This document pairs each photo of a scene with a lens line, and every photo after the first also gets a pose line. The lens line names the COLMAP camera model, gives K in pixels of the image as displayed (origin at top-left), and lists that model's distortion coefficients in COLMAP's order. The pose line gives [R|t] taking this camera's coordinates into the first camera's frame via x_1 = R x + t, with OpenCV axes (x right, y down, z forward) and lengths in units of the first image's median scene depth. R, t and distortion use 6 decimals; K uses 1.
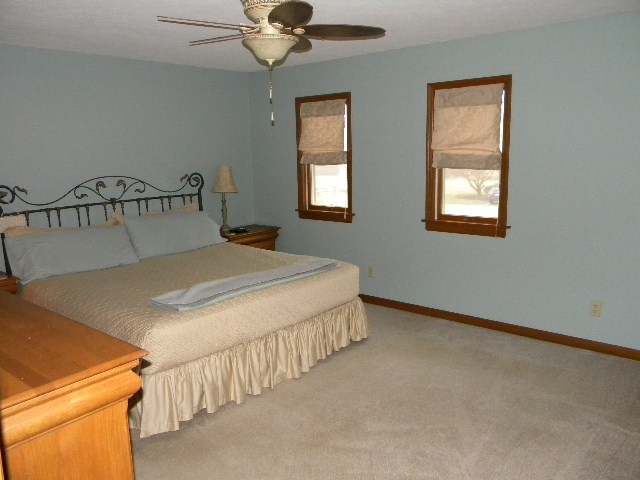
lens RADIAL K [[535.4, 0, 320.0], [0, 535.4, 240.0], [0, 0, 1]] dist [0.037859, 0.000855]
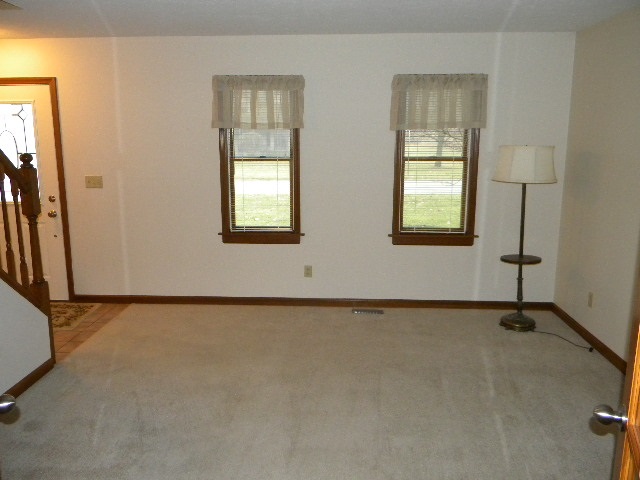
lens RADIAL K [[535.4, 0, 320.0], [0, 535.4, 240.0], [0, 0, 1]] dist [0.037859, 0.000855]
pose [[0.781226, -0.074596, 0.619776, -0.292410], [0.080879, 0.996561, 0.017997, -0.036004], [-0.618987, 0.036067, 0.784573, 0.266166]]
